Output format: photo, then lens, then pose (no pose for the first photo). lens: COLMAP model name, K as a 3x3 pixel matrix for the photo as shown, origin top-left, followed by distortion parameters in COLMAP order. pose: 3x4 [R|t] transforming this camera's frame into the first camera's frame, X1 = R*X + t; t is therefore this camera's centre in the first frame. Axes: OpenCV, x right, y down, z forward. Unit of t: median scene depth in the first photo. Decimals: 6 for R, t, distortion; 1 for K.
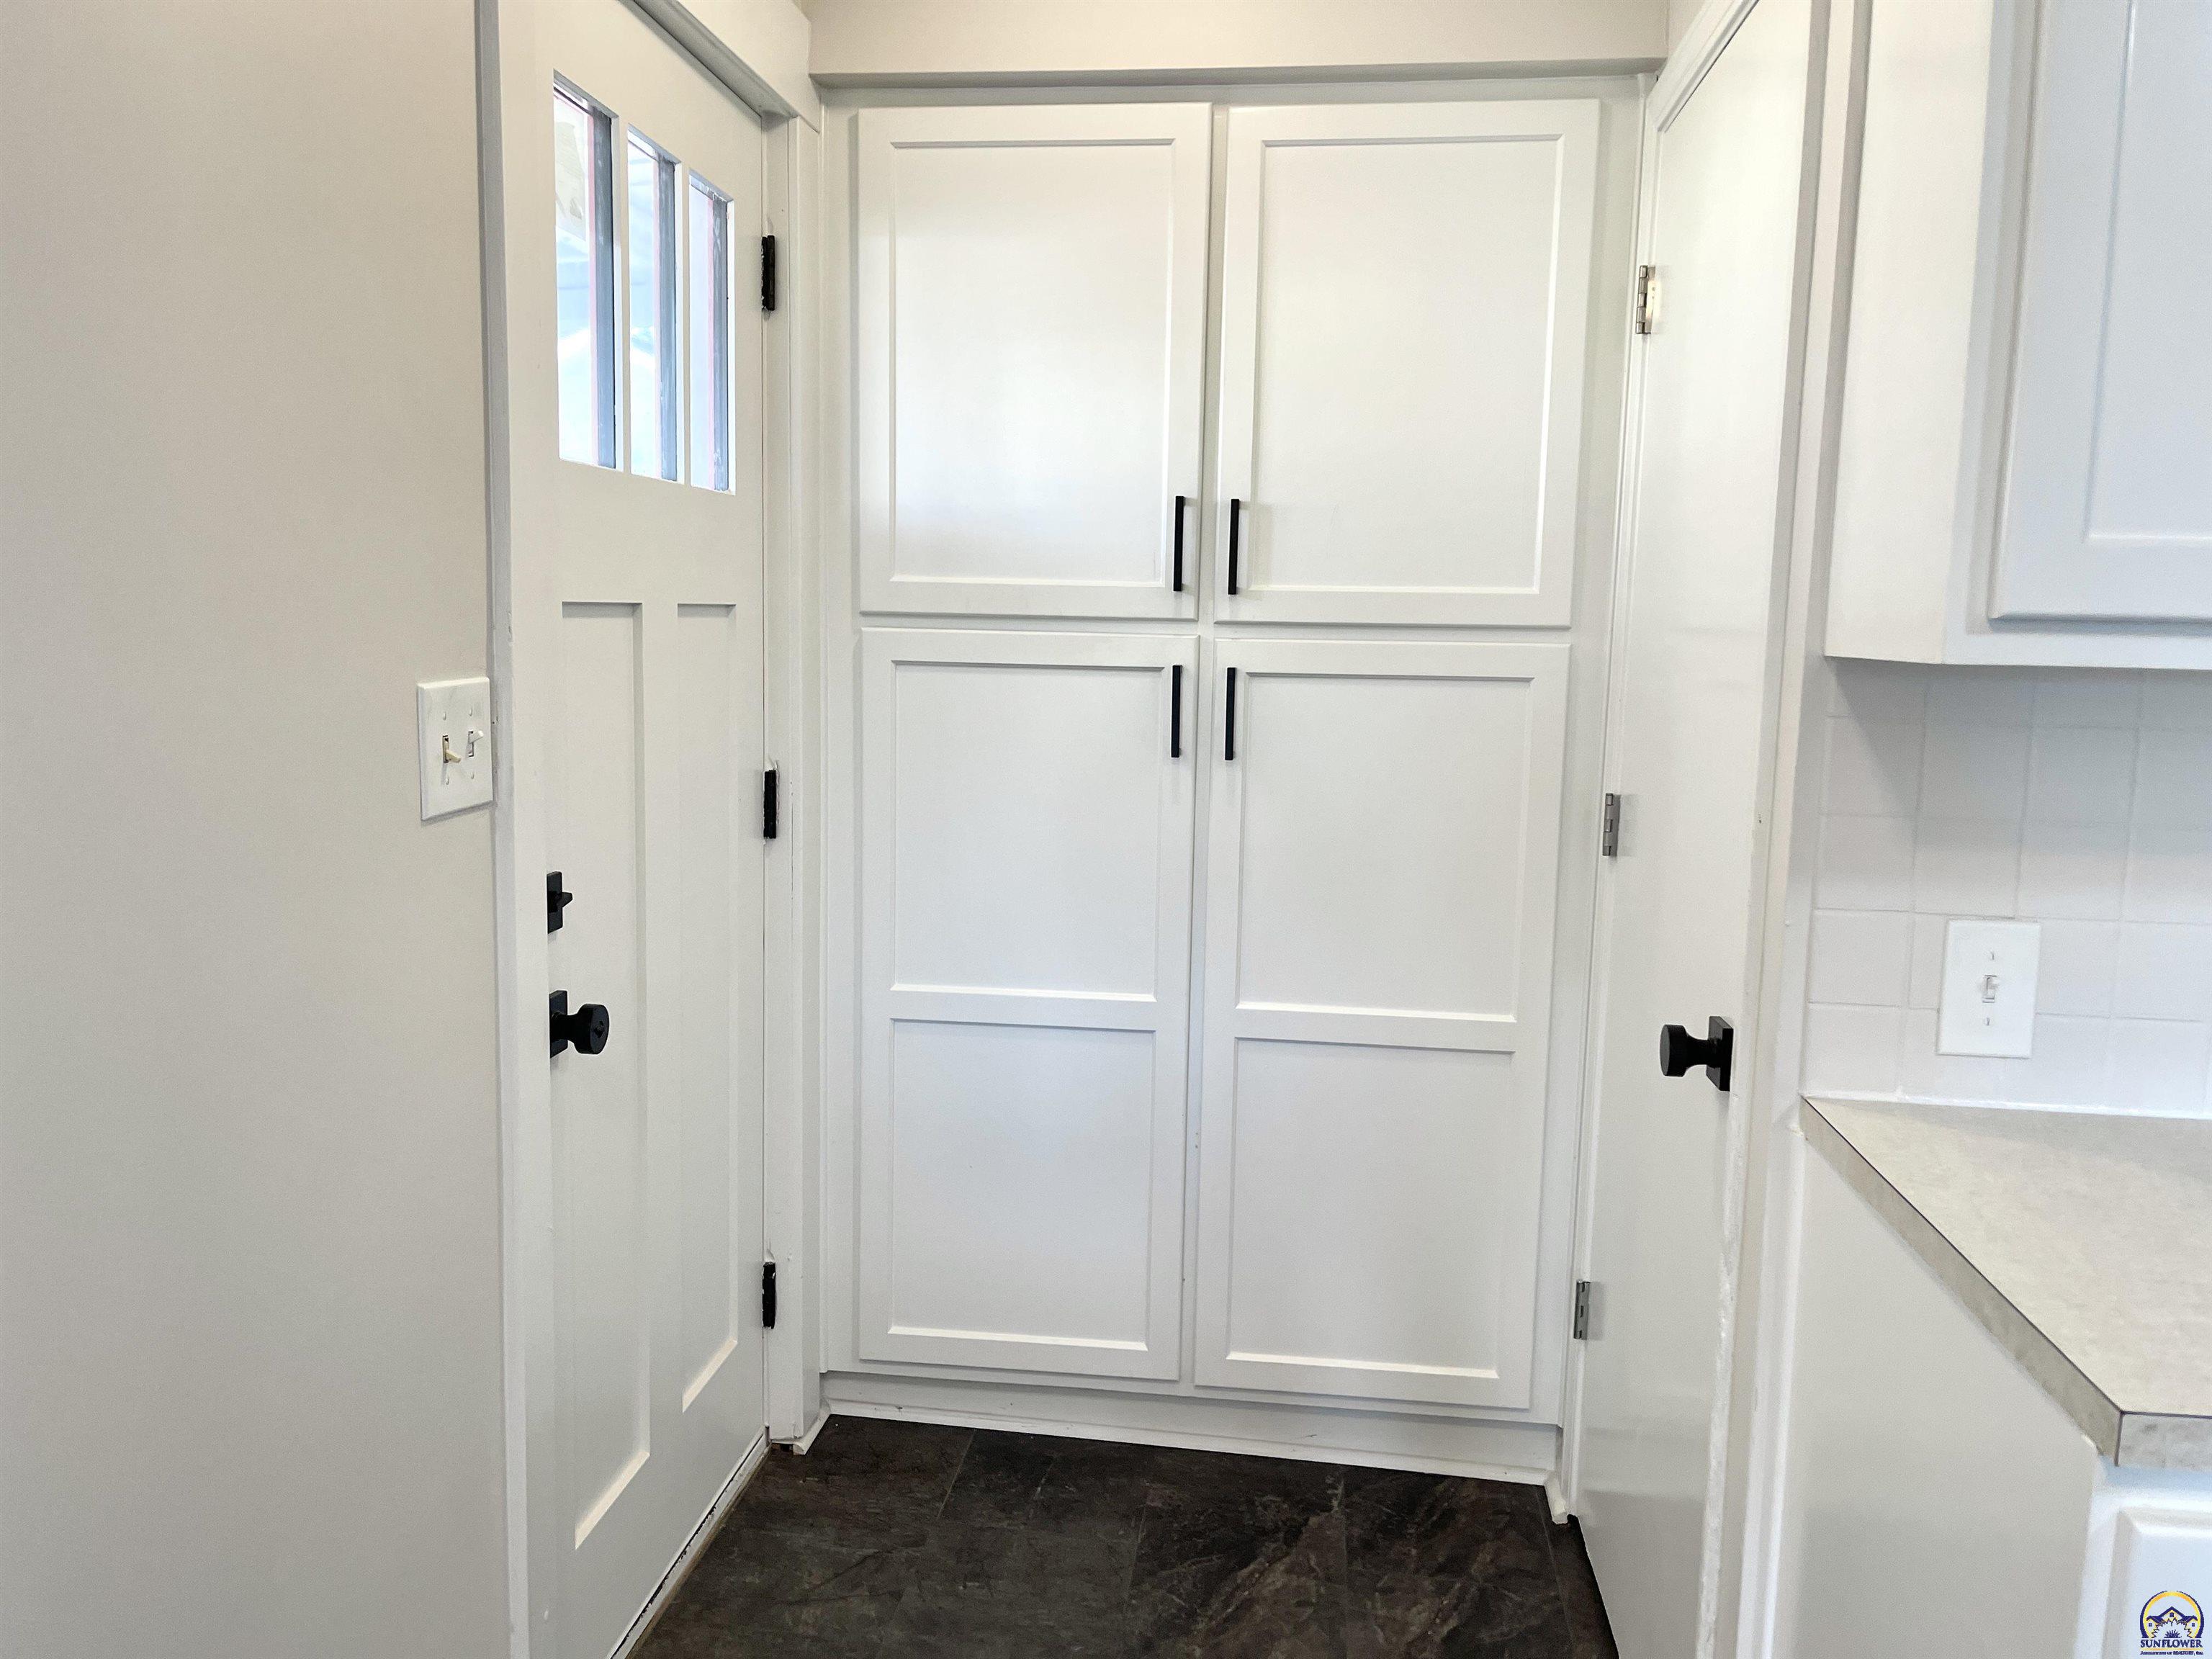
lens RADIAL K [[1672.4, 0, 1112.0], [0, 1672.4, 835.8], [0, 0, 1]] dist [0.062984, -0.087027]
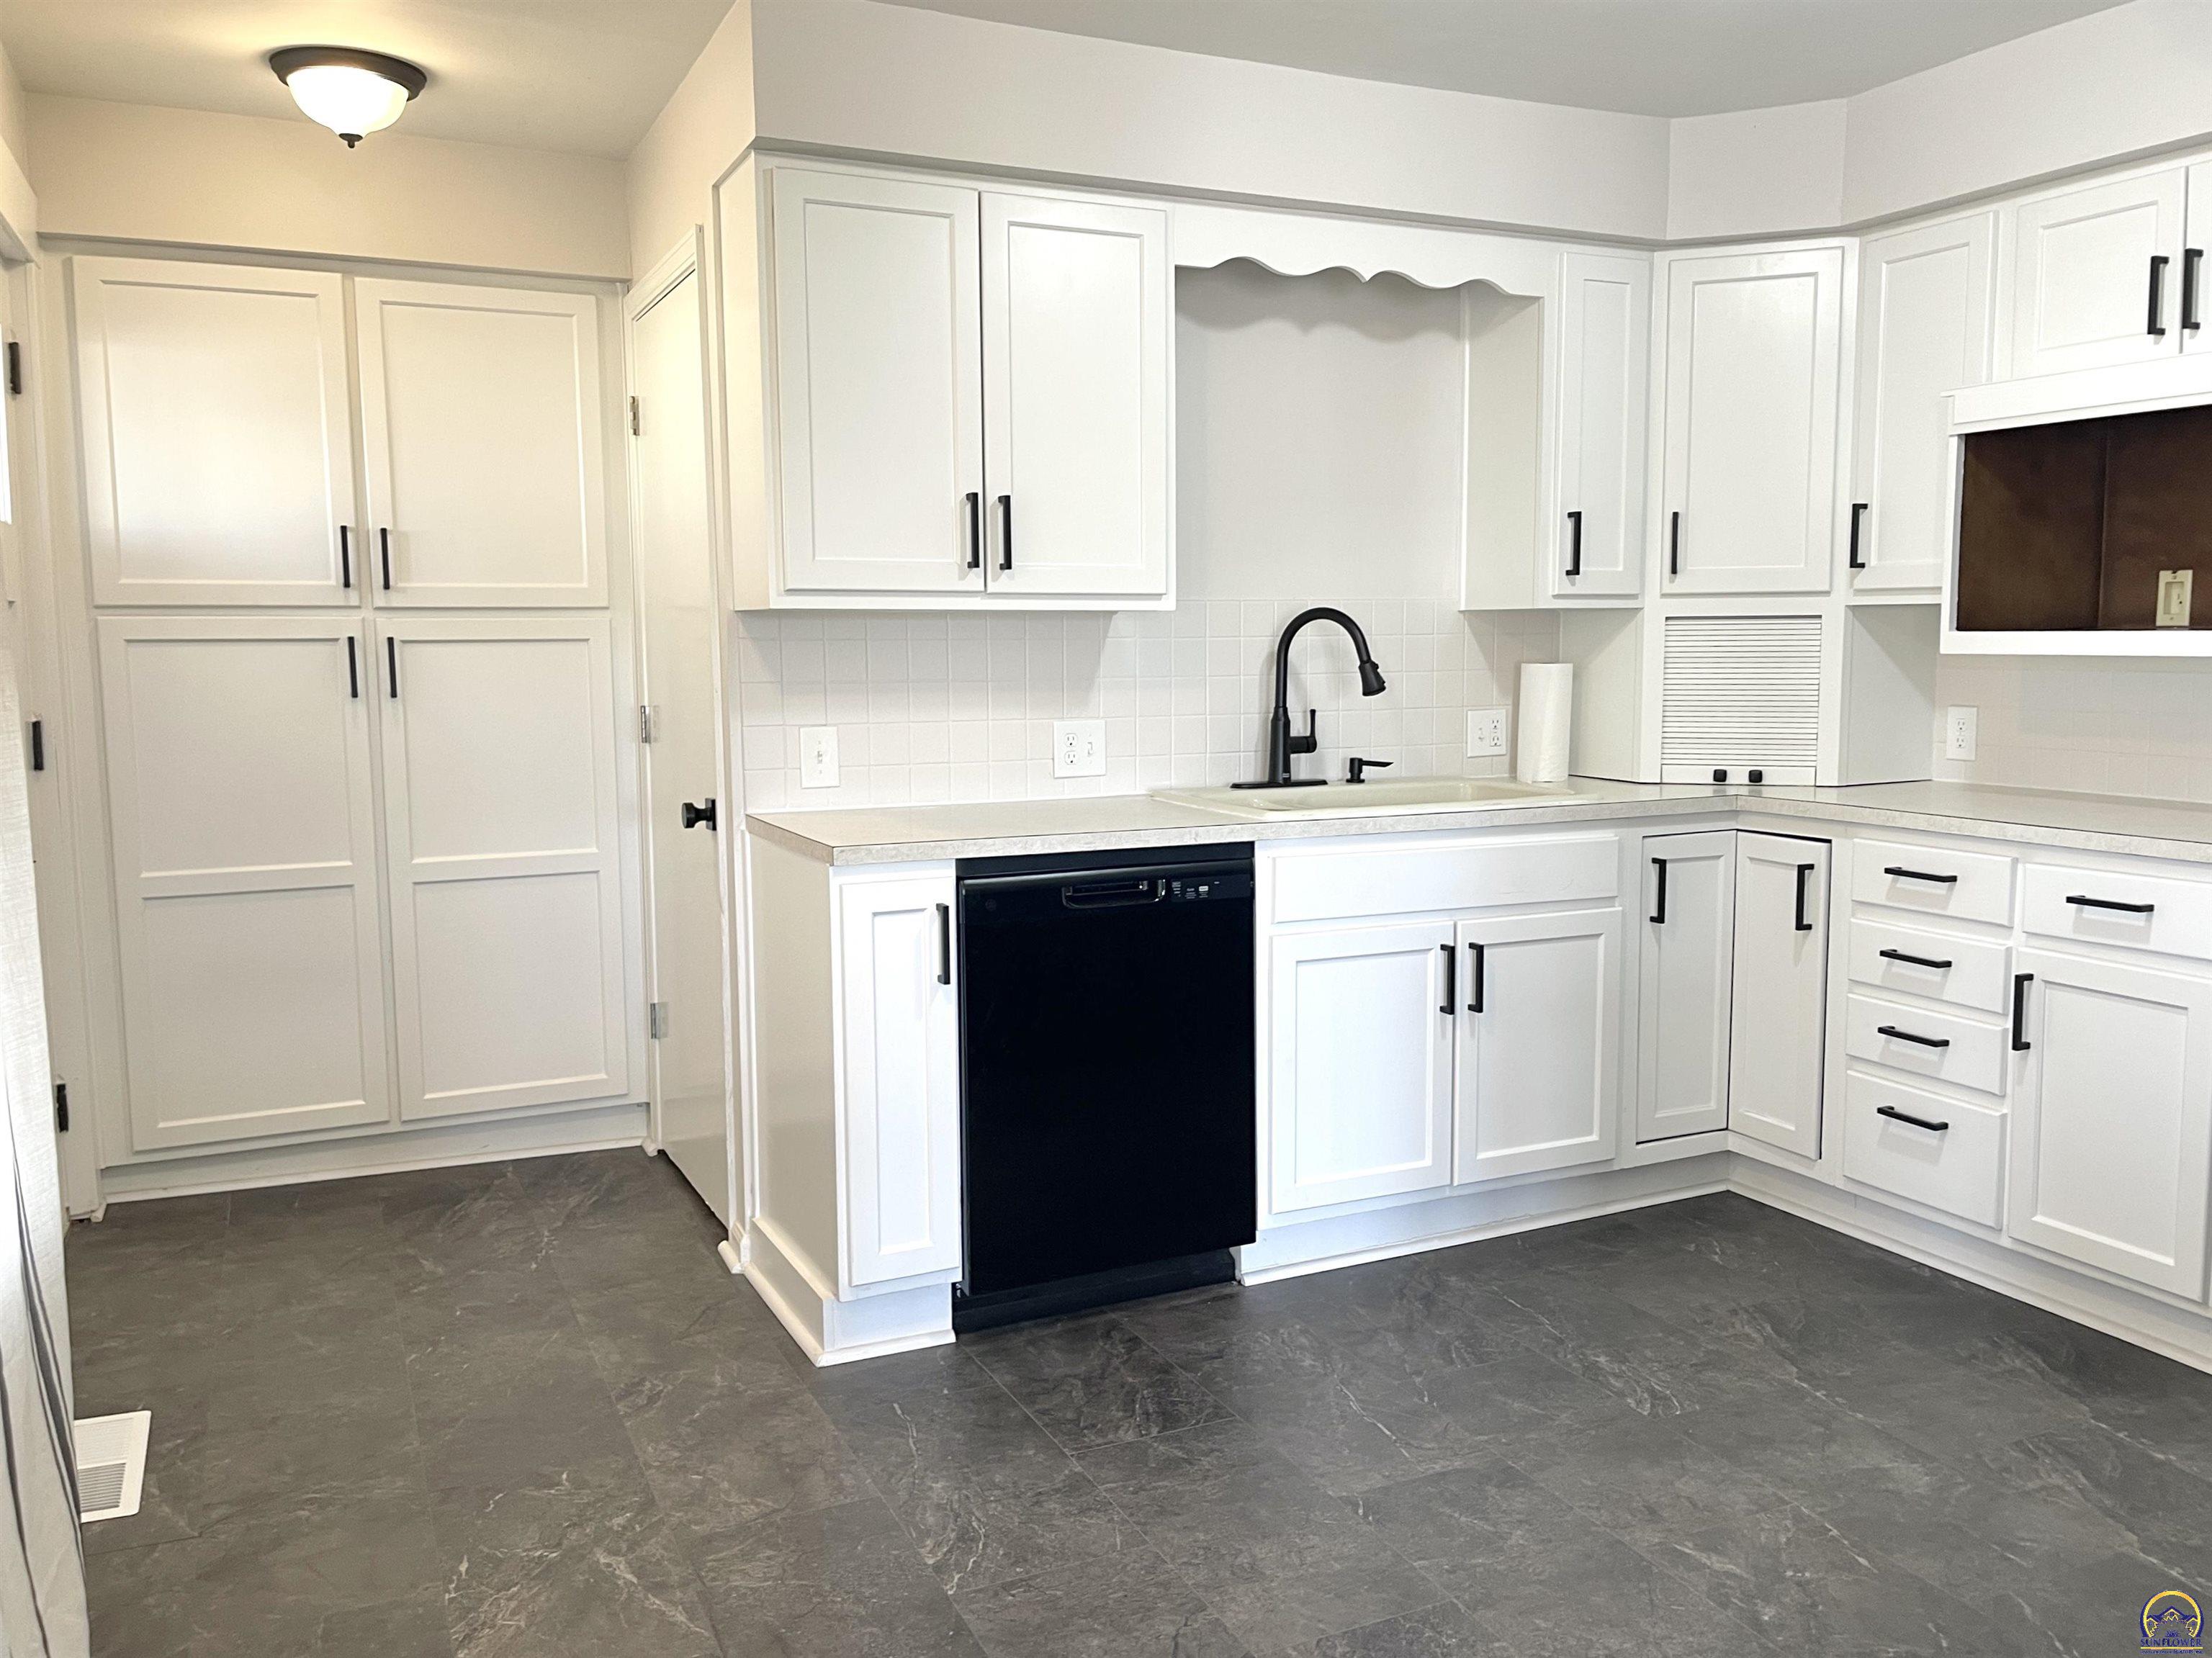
lens RADIAL K [[1807.5, 0, 1159.8], [0, 1807.5, 821.9], [0, 0, 1]] dist [0.009723, 0.005602]
pose [[0.837747, -0.081795, 0.539898, -0.246365], [0.093046, 0.995641, 0.006463, 0.122217], [-0.538073, 0.044821, 0.841706, -0.763174]]
